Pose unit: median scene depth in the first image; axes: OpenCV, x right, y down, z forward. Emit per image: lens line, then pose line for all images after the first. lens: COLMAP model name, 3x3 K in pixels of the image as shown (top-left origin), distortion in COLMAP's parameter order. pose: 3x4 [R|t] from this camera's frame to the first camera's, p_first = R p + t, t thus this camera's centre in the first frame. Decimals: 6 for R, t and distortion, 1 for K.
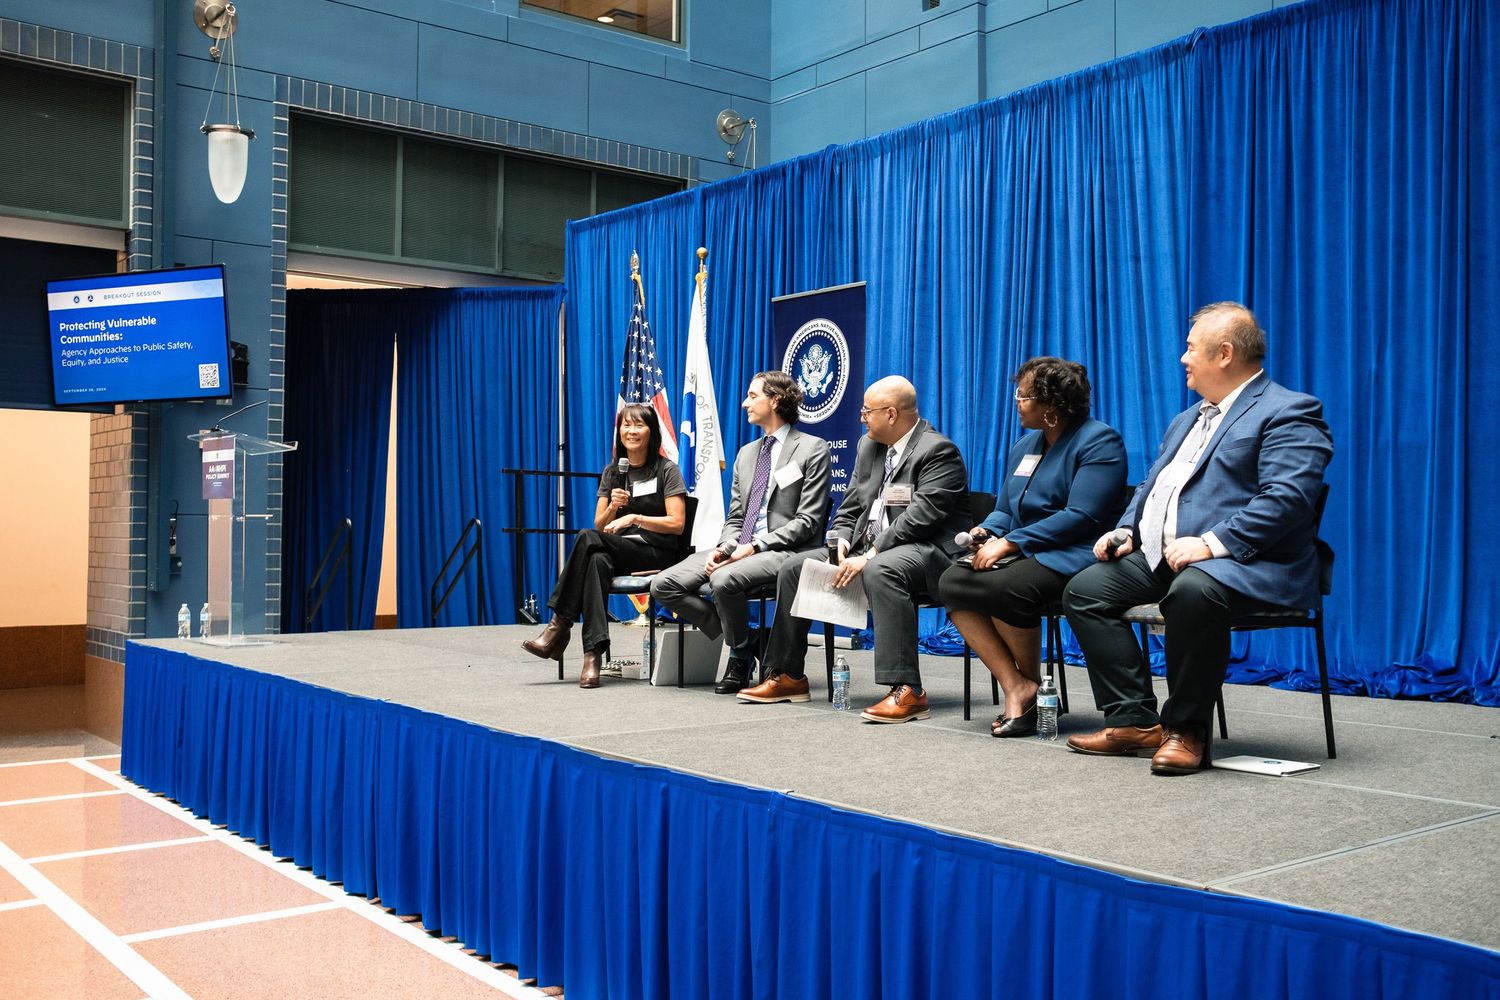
lens RADIAL K [[1474.6, 0, 750.8], [0, 1474.6, 486.8], [0, 0, 1]] dist [-0.091210, 0.239779]
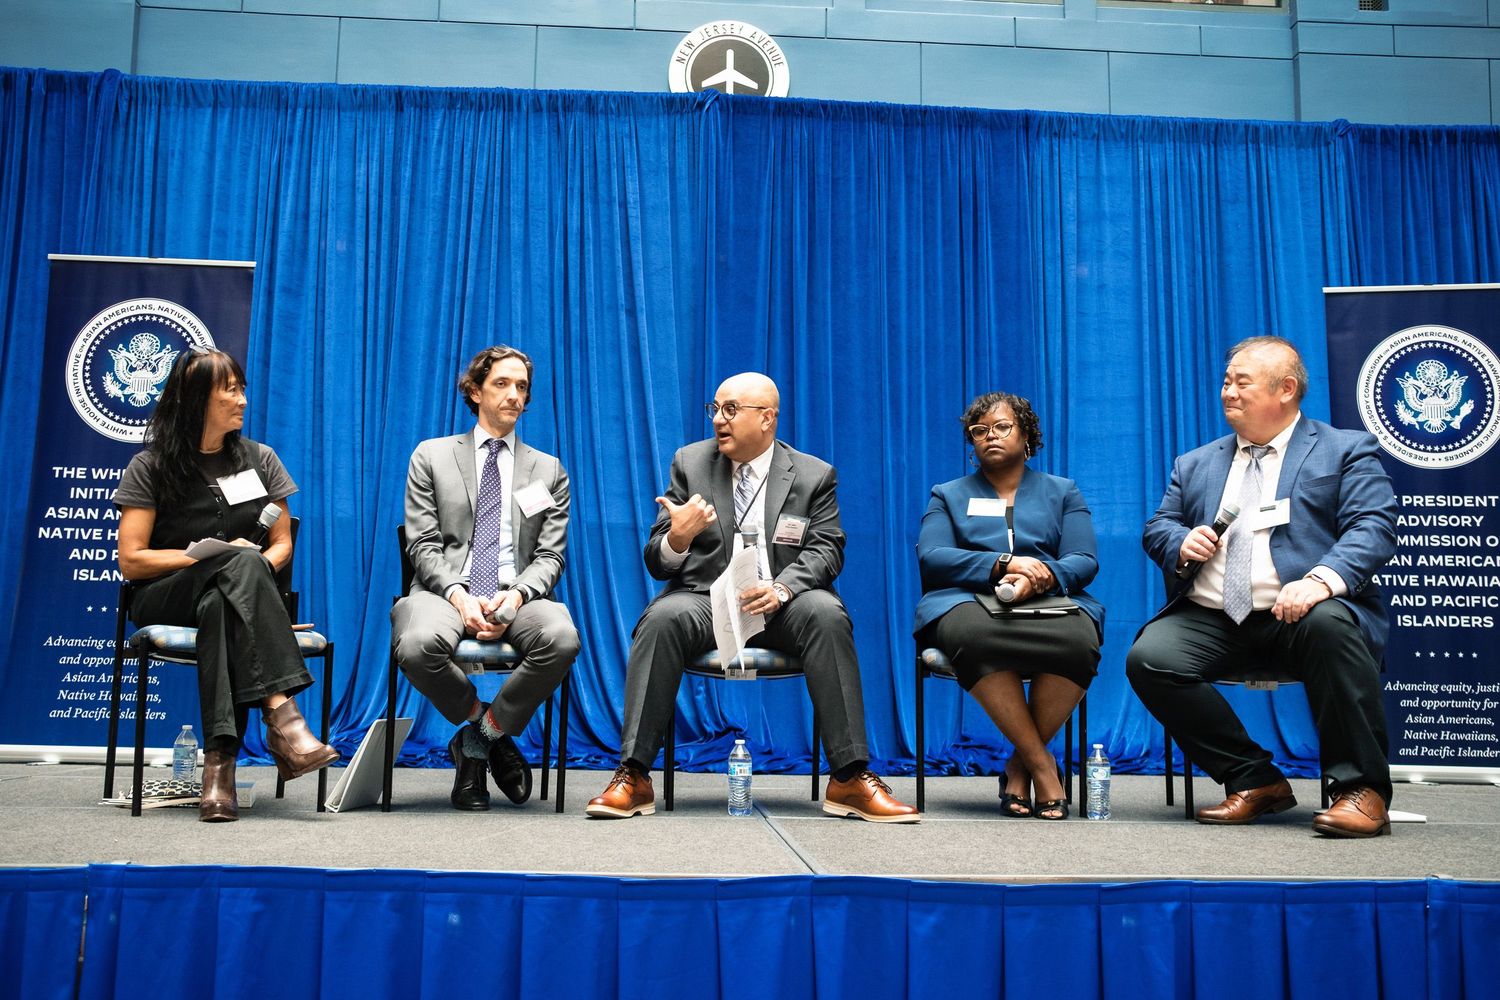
lens RADIAL K [[1474.6, 0, 750.8], [0, 1474.6, 486.8], [0, 0, 1]] dist [-0.091210, 0.239779]
pose [[0.557822, 0.133129, 0.819214, -0.356149], [-0.034395, 0.989912, -0.137449, 0.062117], [-0.829248, 0.048495, 0.556774, 0.371606]]
